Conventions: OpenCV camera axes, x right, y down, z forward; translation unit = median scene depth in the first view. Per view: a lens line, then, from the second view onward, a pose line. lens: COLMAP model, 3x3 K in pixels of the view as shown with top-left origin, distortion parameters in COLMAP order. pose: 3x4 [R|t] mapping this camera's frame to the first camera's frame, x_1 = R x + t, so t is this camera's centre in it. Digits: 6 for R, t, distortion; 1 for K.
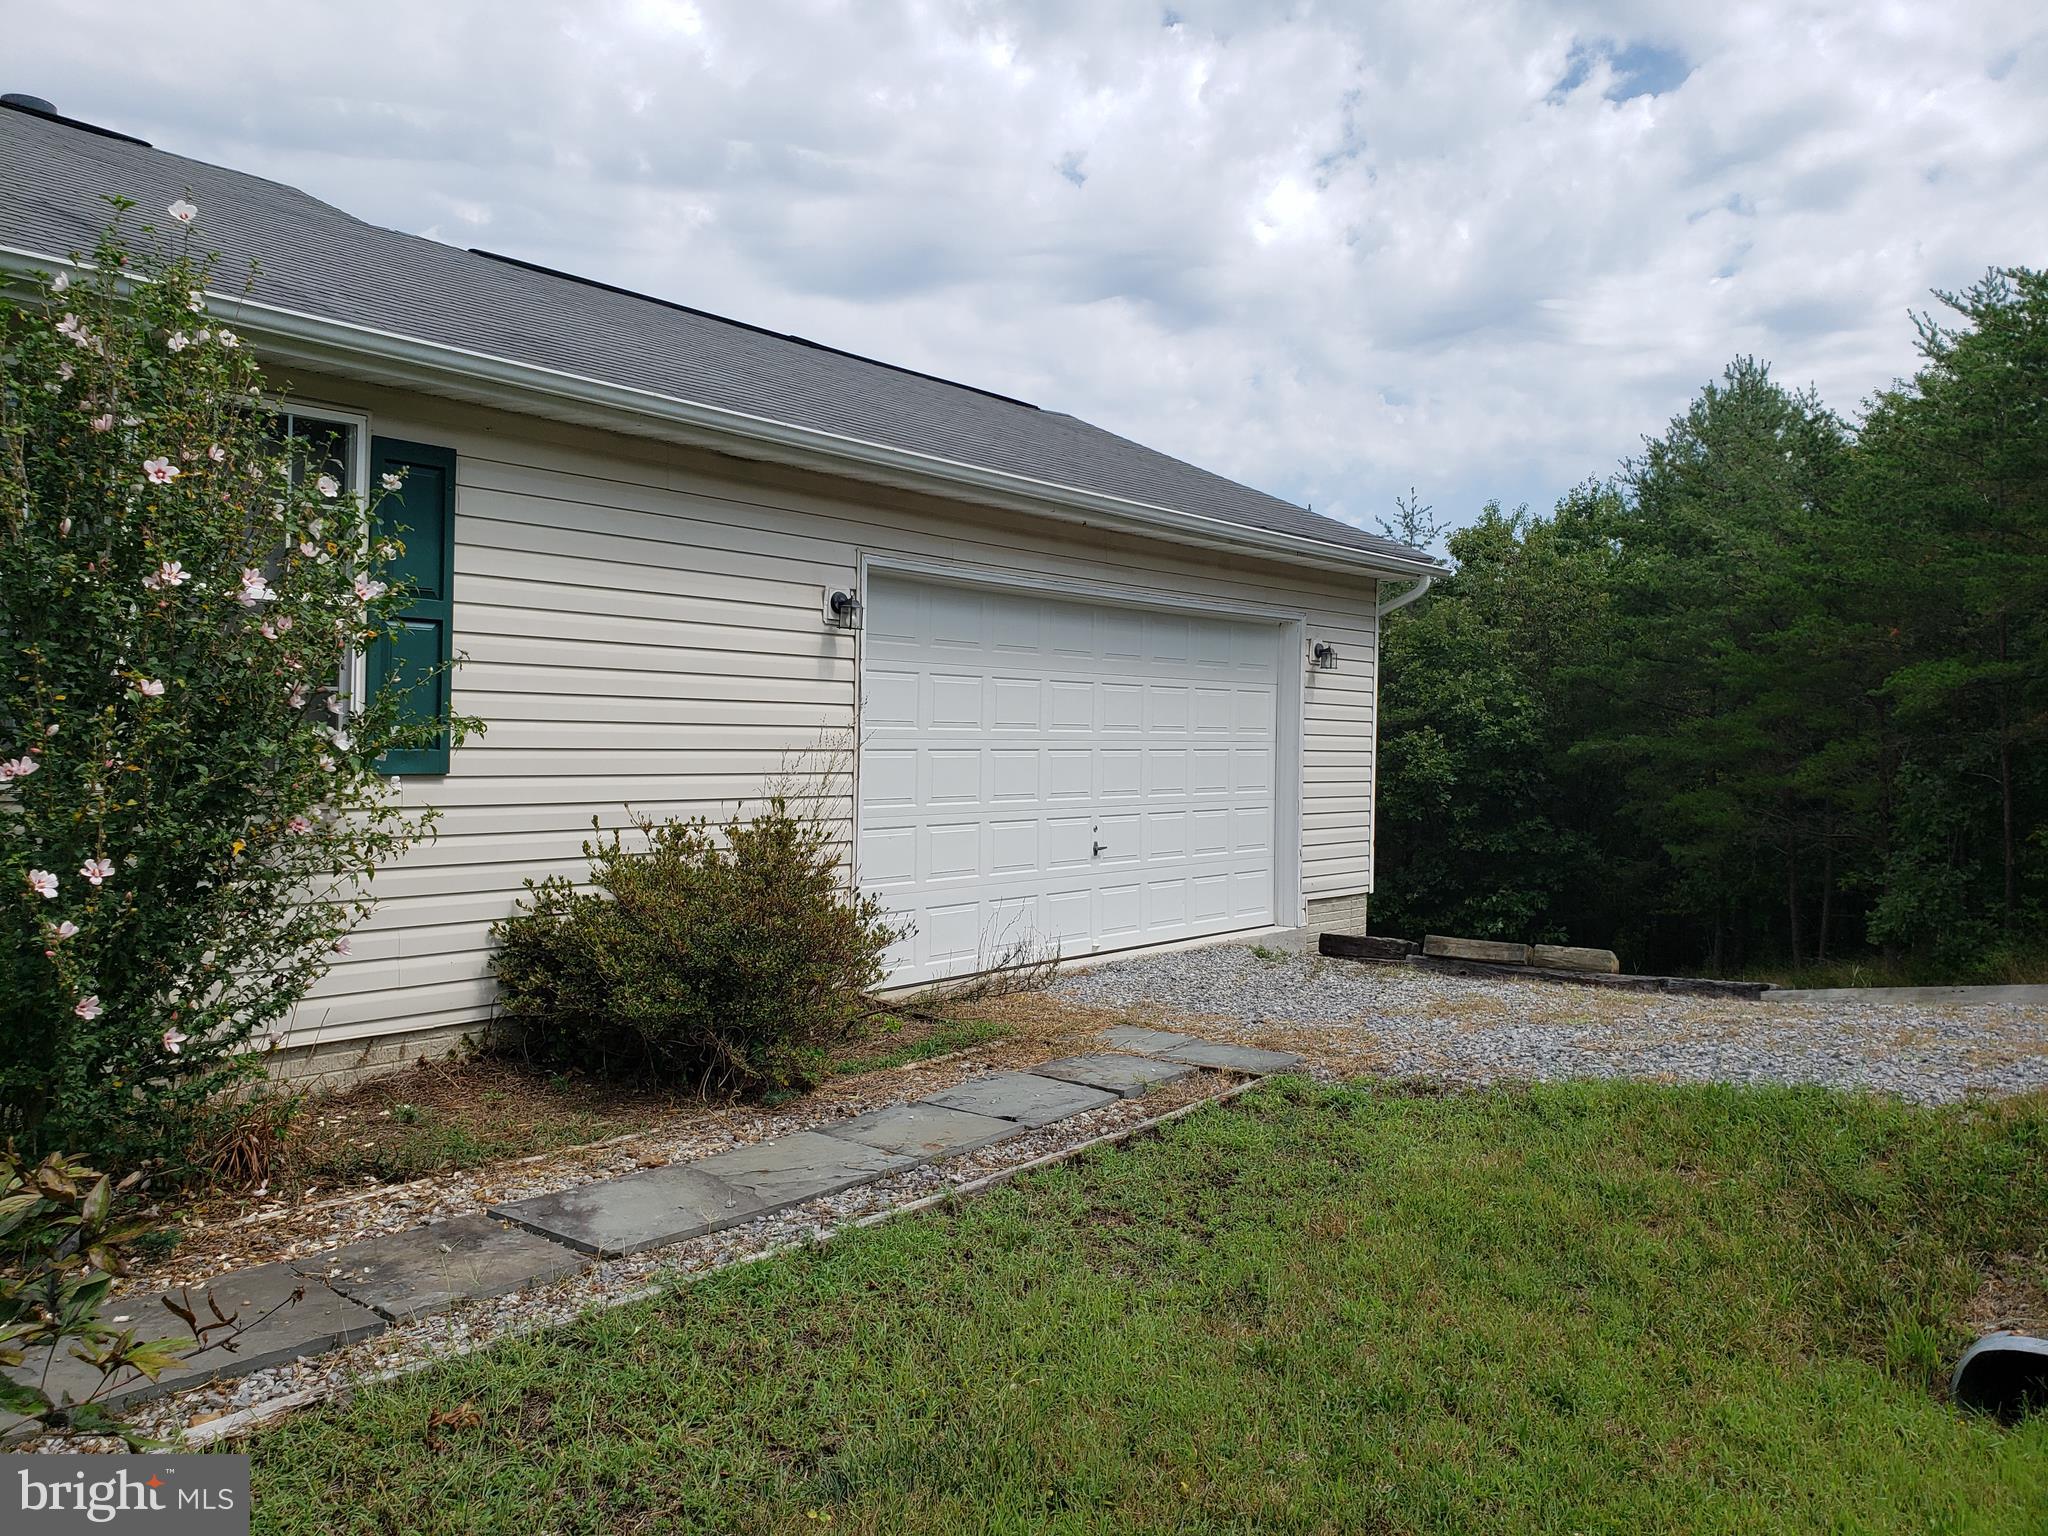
lens RADIAL K [[1615.0, 0, 1024.0], [0, 1615.0, 768.0], [0, 0, 1]] dist [0.001178, 0.006081]
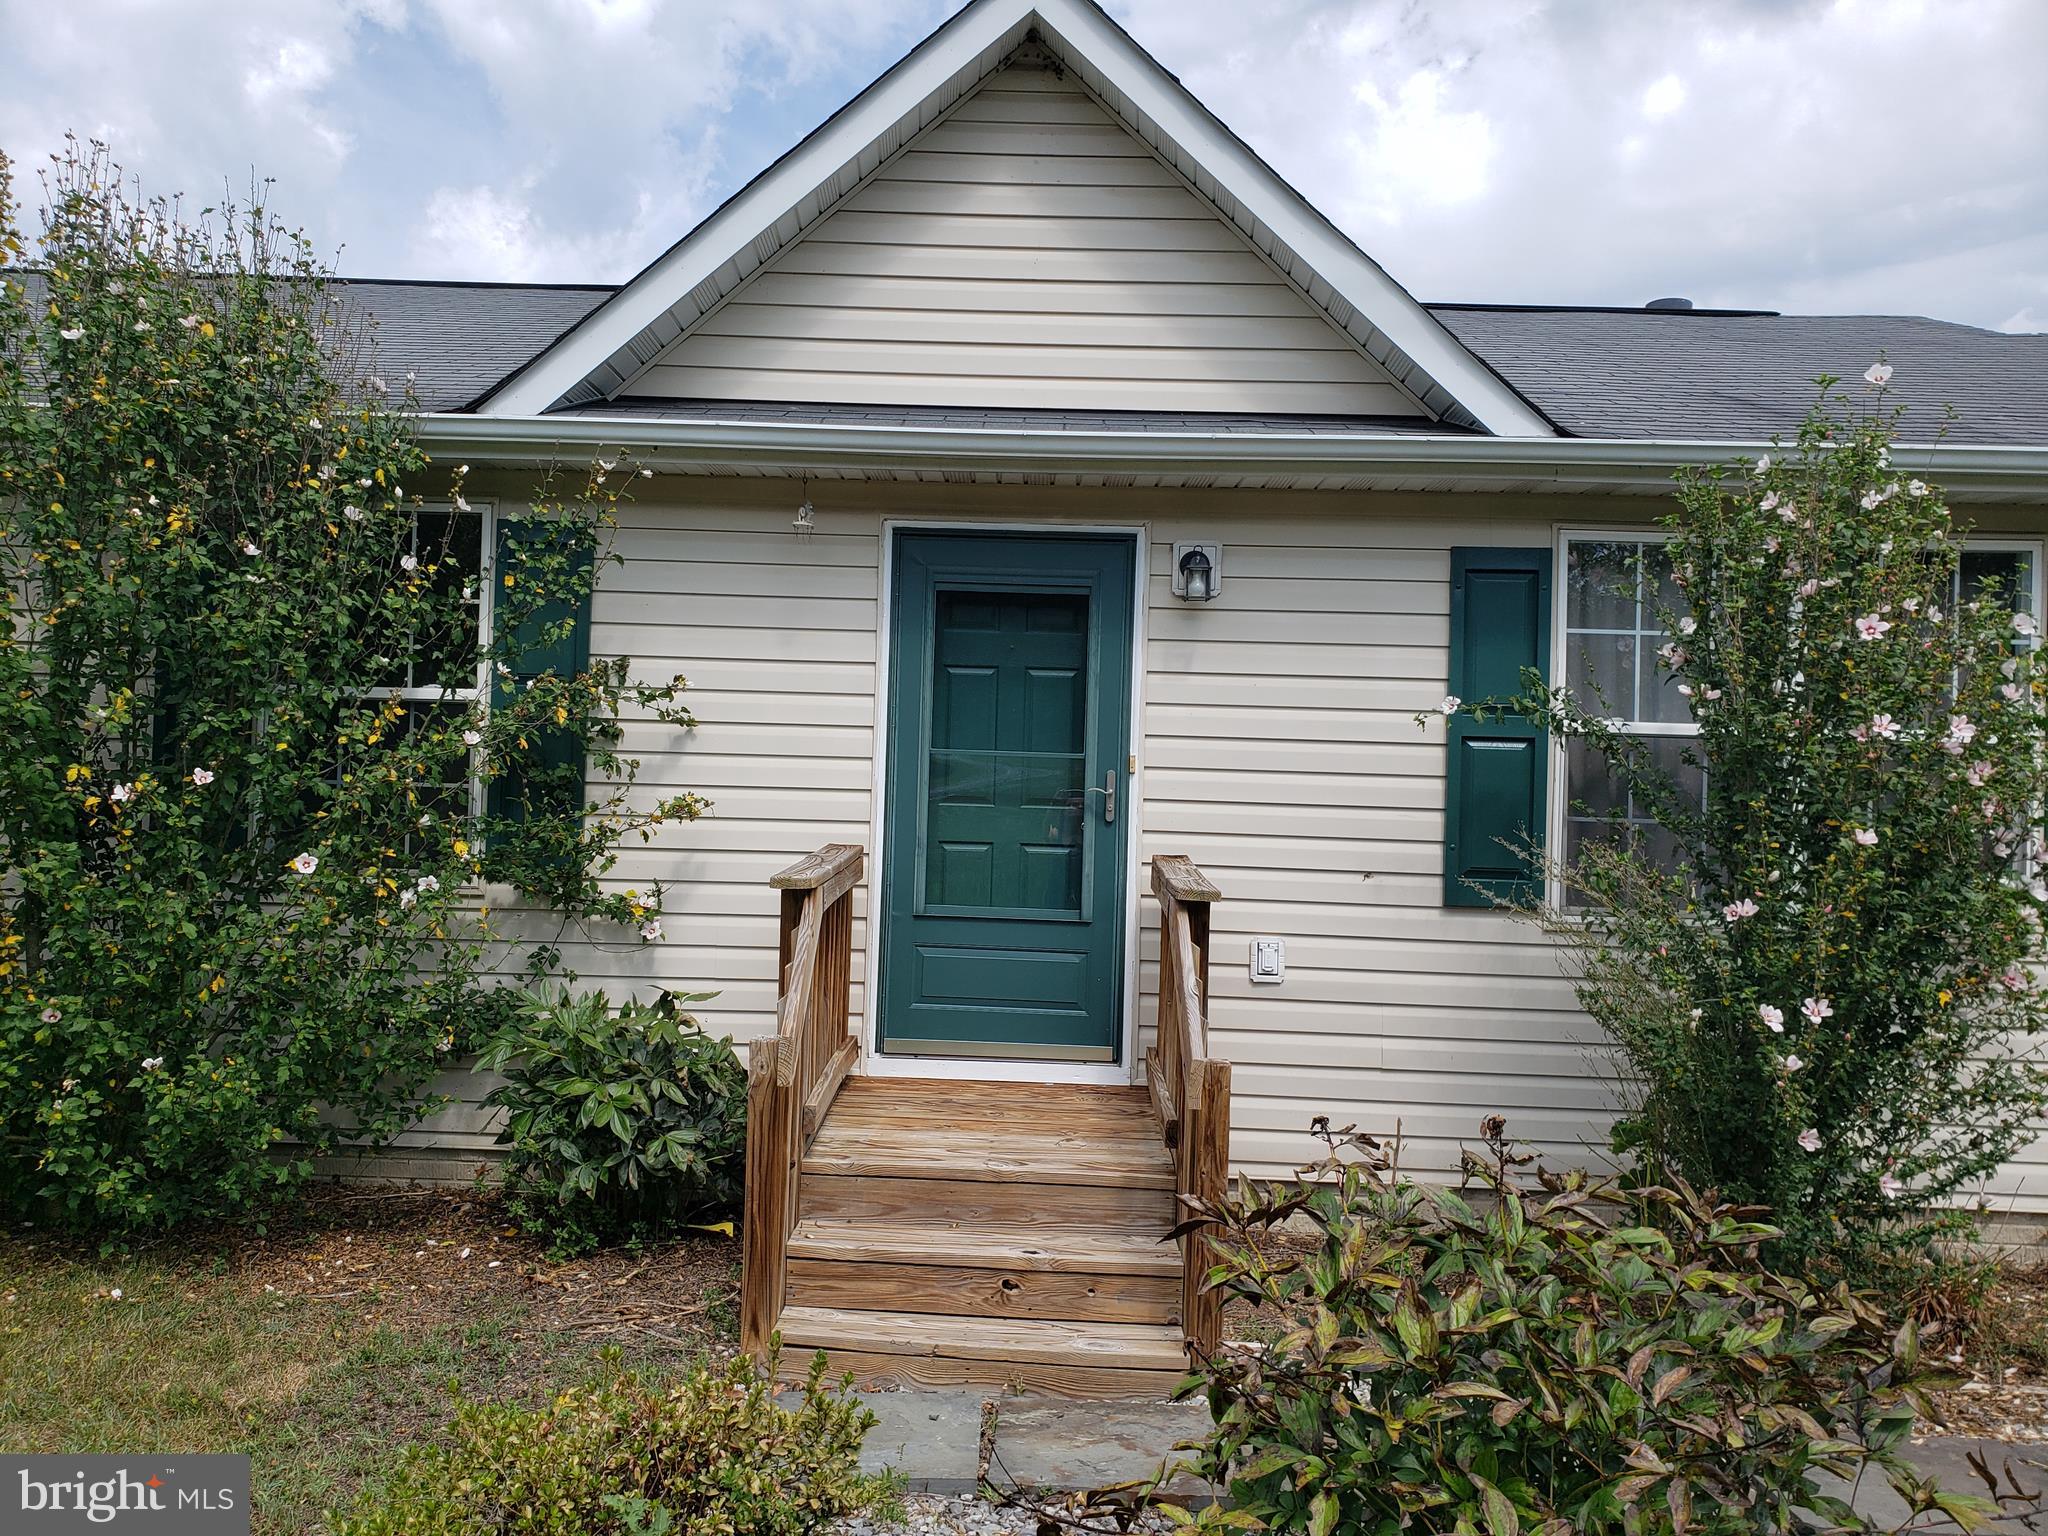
lens RADIAL K [[1575.5, 0, 929.5], [0, 1575.5, 779.5], [0, 0, 1]] dist [0.064183, -0.062623]
pose [[0.591843, -0.018092, -0.805850, -0.061947], [-0.039892, 0.997866, -0.051701, -0.008600], [0.805066, 0.062746, 0.589858, -0.081885]]
